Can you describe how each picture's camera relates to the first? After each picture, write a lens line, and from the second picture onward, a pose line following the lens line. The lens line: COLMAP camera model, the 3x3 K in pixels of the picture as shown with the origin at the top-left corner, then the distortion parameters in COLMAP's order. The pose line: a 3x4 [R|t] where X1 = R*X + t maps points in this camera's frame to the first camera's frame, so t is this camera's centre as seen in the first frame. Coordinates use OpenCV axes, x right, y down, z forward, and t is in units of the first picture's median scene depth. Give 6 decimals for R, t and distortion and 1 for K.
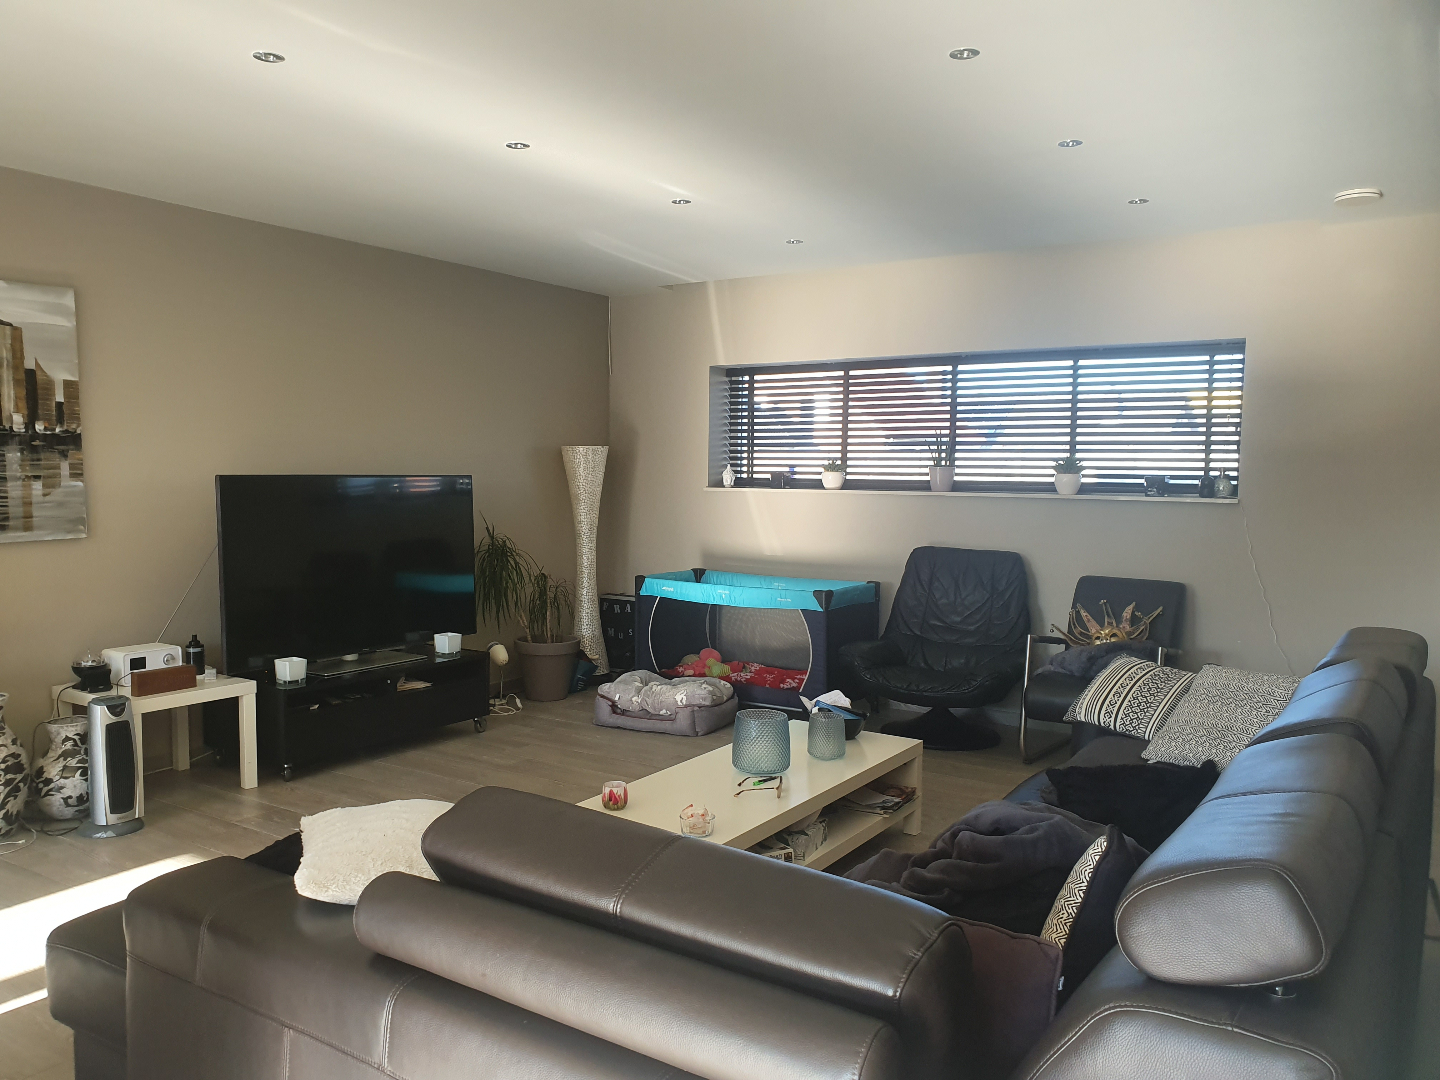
lens RADIAL K [[1131.4, 0, 722.8], [0, 1131.4, 549.7], [0, 0, 1]] dist [0.002792, -0.009799]
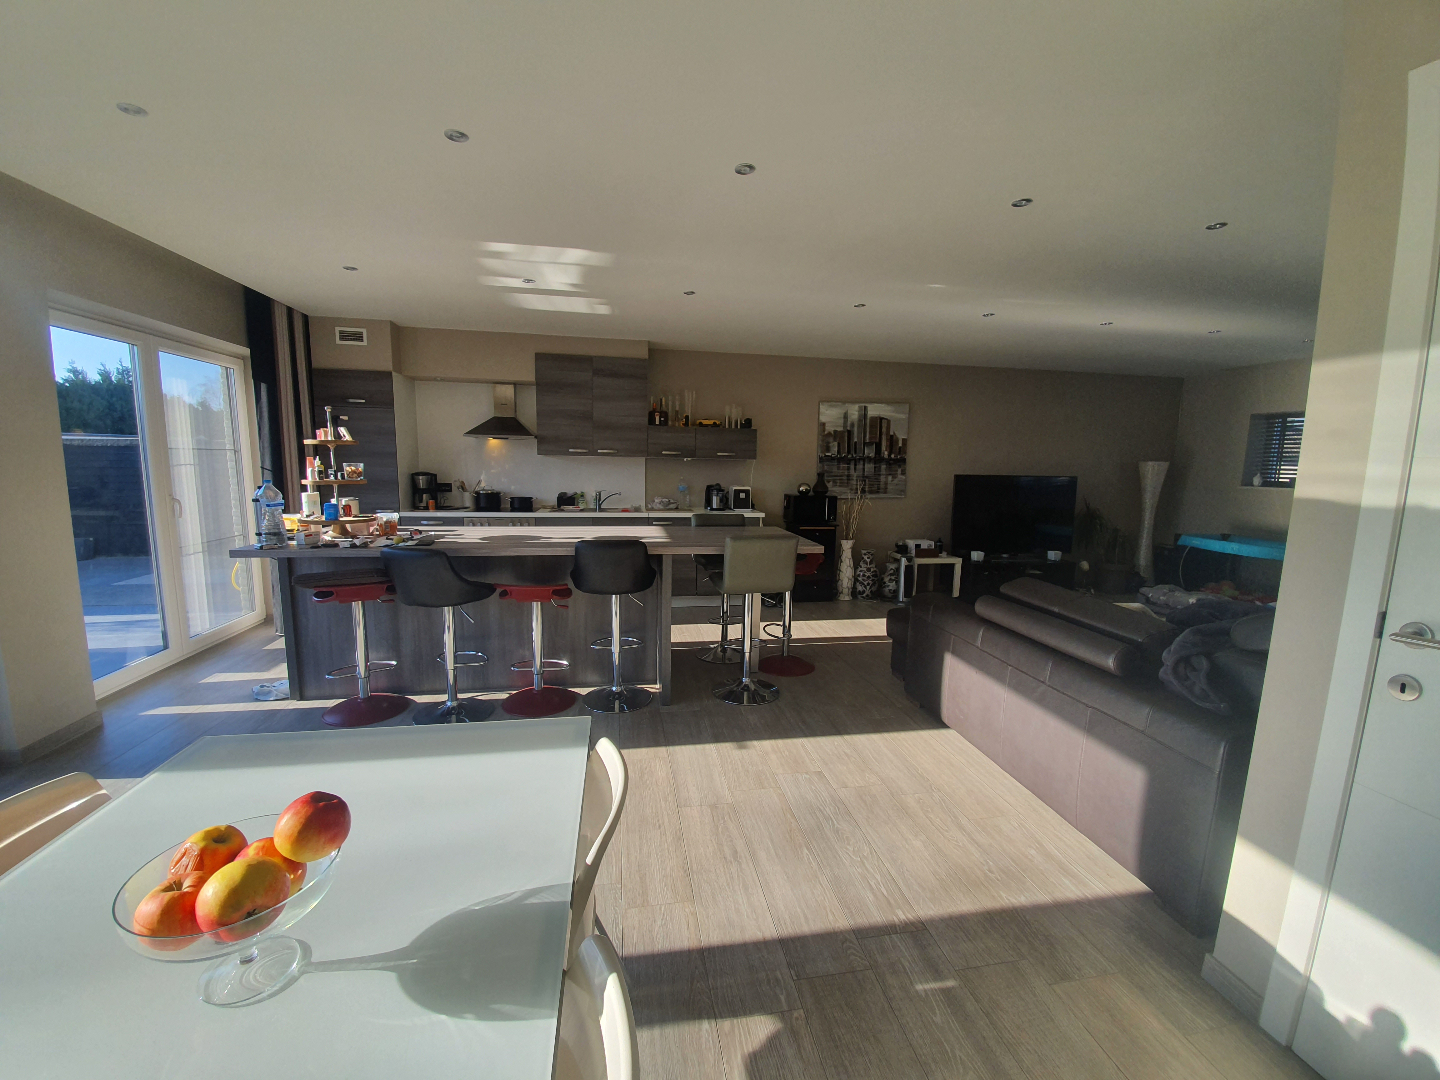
lens RADIAL K [[579.1, 0, 716.5], [0, 579.1, 547.5], [0, 0, 1]] dist [-0.001636, -0.002428]
pose [[0.685397, 0.105227, -0.720526, 0.127951], [-0.063349, 0.994369, 0.084959, 0.018816], [0.725409, -0.012586, 0.688203, -0.257901]]
